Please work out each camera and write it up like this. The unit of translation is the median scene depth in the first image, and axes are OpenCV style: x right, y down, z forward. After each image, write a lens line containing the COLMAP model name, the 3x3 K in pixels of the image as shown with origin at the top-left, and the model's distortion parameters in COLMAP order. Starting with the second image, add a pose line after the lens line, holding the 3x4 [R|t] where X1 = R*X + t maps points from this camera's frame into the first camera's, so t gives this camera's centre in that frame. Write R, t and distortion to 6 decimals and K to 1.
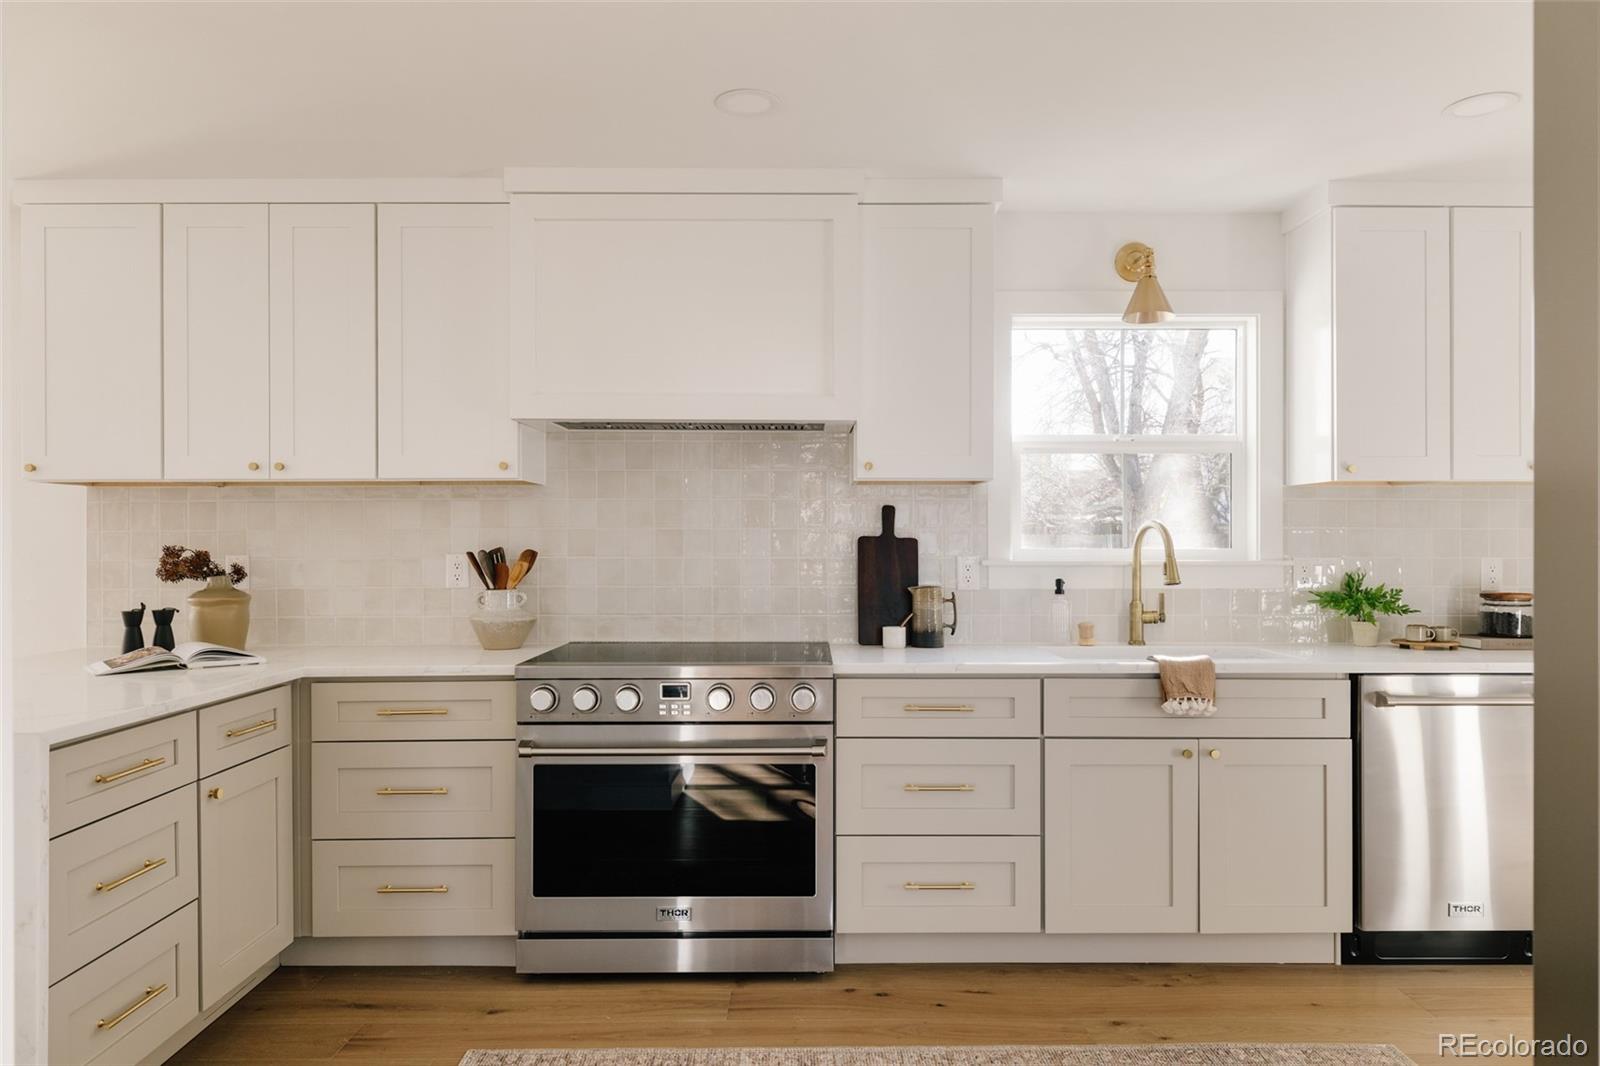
lens RADIAL K [[1049.4, 0, 832.7], [0, 1049.4, 537.4], [0, 0, 1]] dist [0.023909, -0.007043]
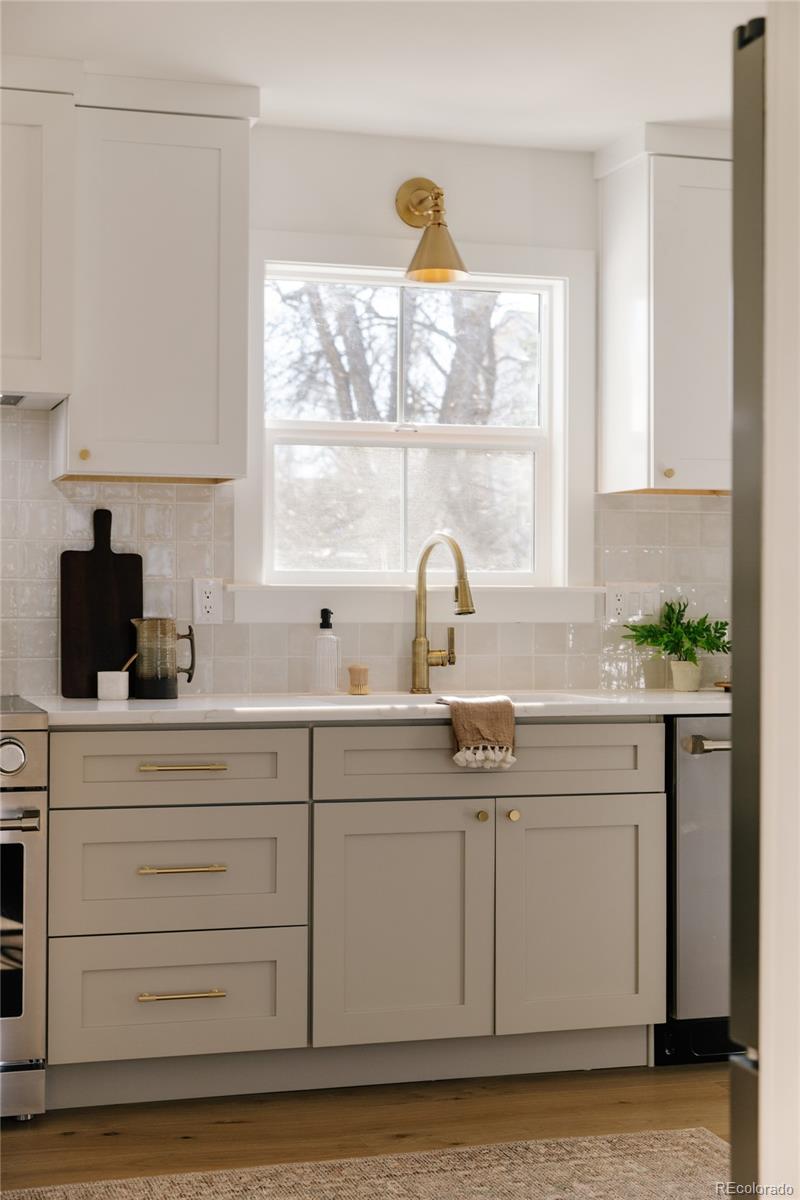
lens RADIAL K [[1751.2, 0, 392.4], [0, 1751.2, 601.8], [0, 0, 1]] dist [0.136479, 0.000000]
pose [[0.960700, 0.000851, 0.277589, -0.105048], [-0.003259, 0.999961, 0.008215, 0.026306], [-0.277571, -0.008797, 0.960665, -0.278987]]
